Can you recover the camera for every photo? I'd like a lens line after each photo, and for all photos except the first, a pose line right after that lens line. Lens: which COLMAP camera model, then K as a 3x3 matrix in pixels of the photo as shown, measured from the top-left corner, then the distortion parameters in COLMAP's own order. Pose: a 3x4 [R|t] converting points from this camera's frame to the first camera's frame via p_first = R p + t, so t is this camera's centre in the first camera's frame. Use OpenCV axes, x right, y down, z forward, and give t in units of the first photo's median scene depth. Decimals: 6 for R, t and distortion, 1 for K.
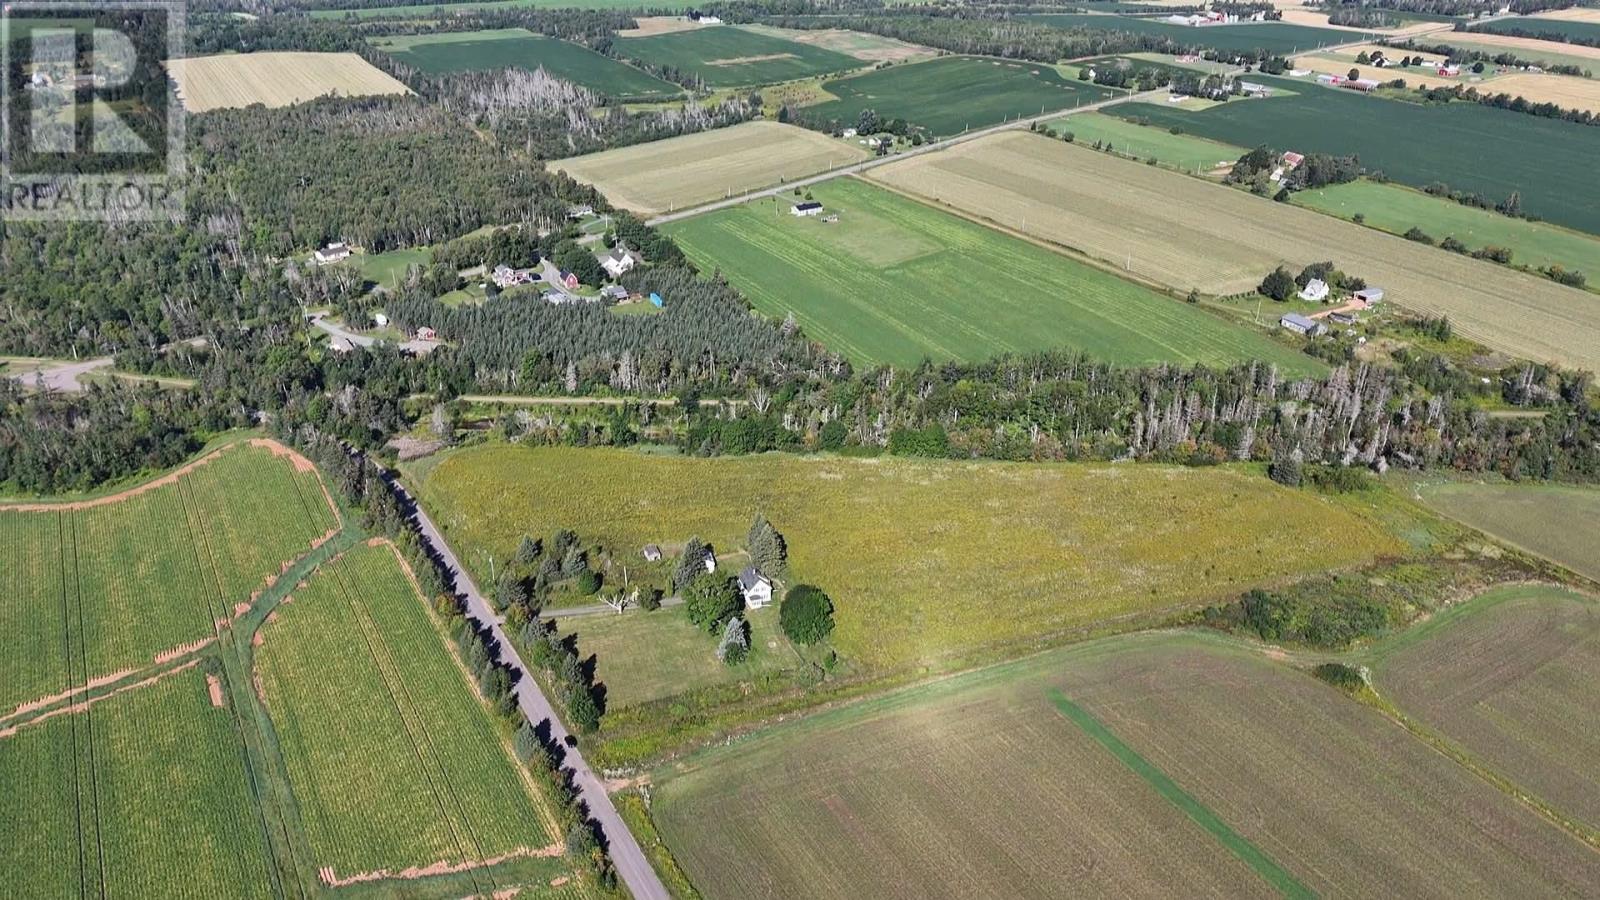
lens RADIAL K [[1167.0, 0, 793.7], [0, 1167.0, 454.1], [0, 0, 1]] dist [0.073866, -0.066739]
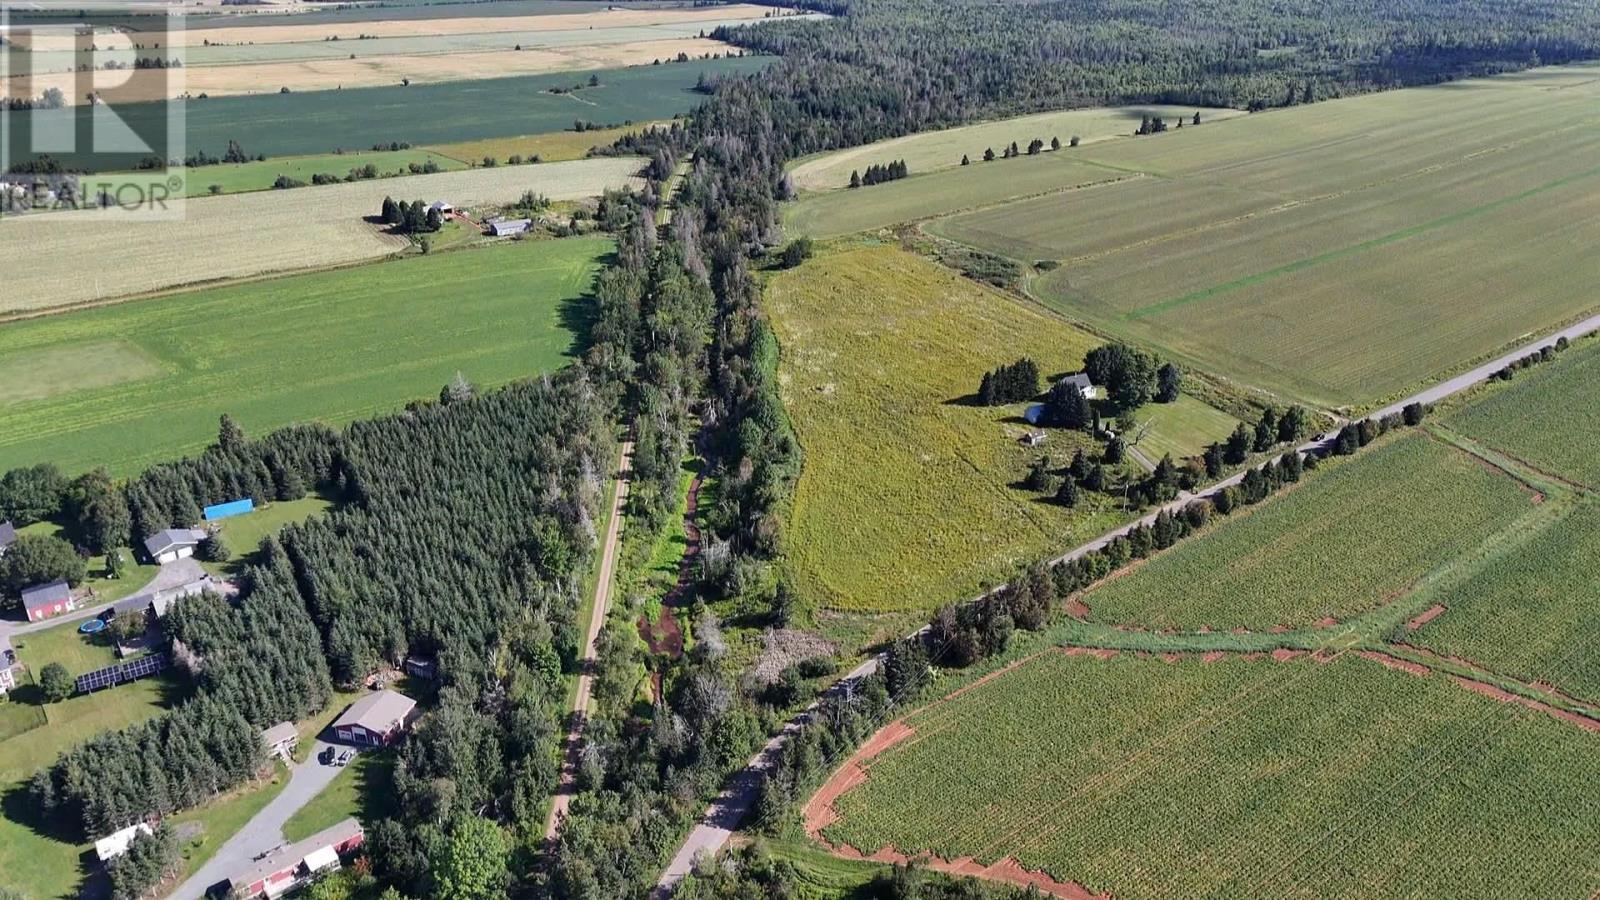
lens RADIAL K [[1167.0, 0, 814.7], [0, 1167.0, 439.2], [0, 0, 1]] dist [0.073866, -0.066739]
pose [[-0.115514, -0.414534, 0.902673, -0.588264], [0.447698, 0.789489, 0.419849, -0.246631], [-0.886692, 0.452623, 0.094389, 0.620986]]
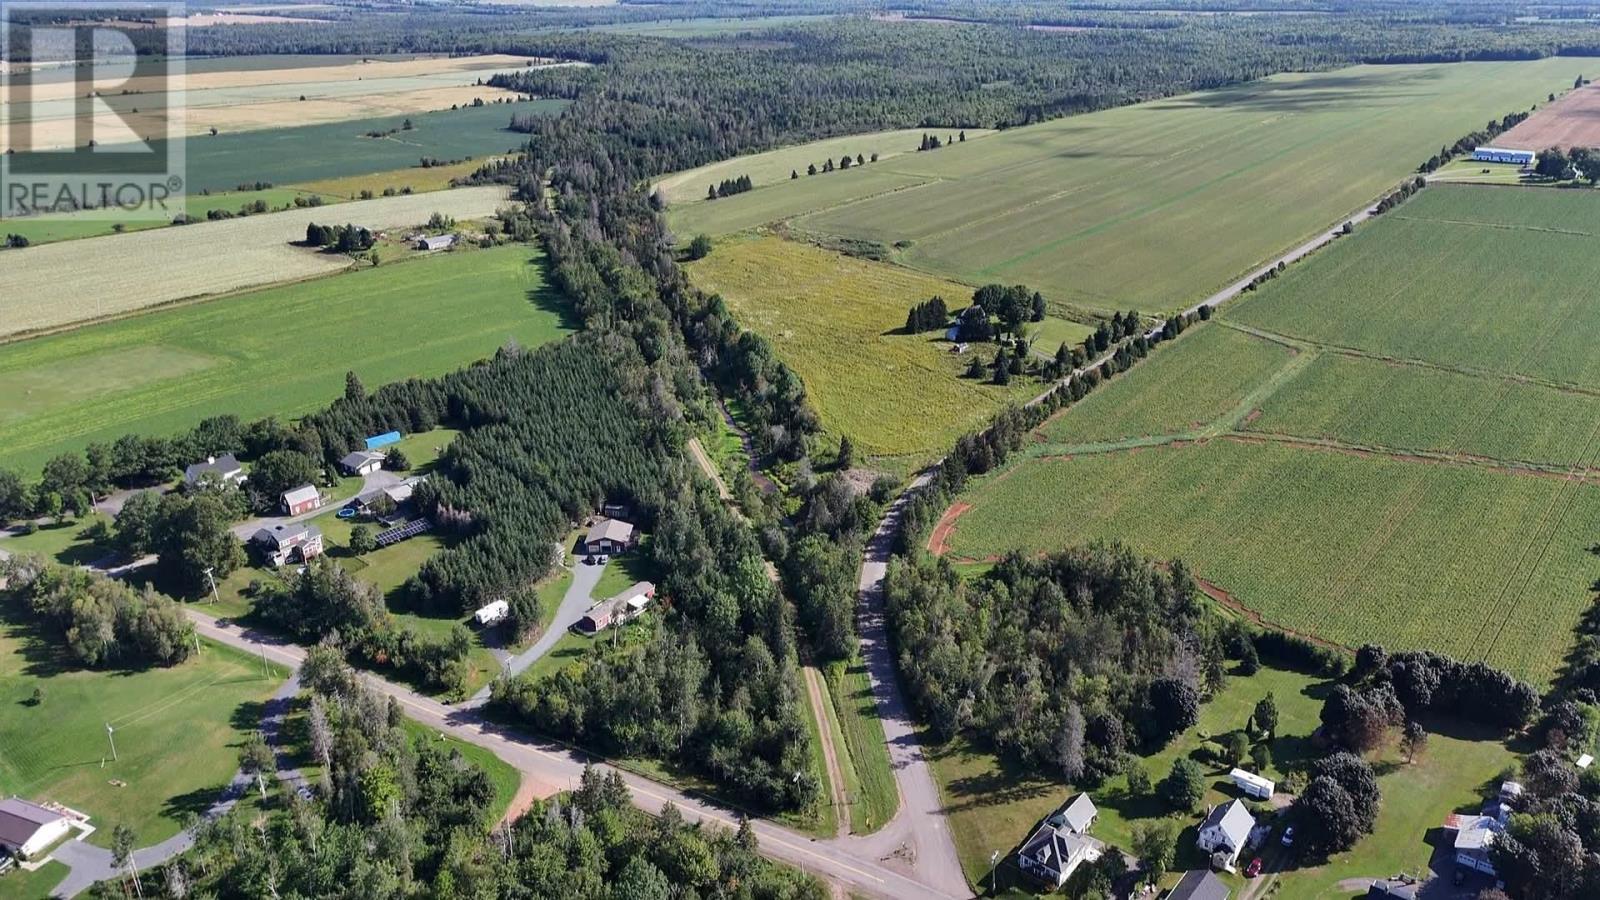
lens RADIAL K [[1167.0, 0, 812.0], [0, 1167.0, 419.7], [0, 0, 1]] dist [0.073866, -0.066739]
pose [[-0.353806, -0.343550, 0.869940, -0.743273], [0.423771, 0.770278, 0.476540, -0.335448], [-0.833811, 0.537257, -0.126942, 0.789194]]
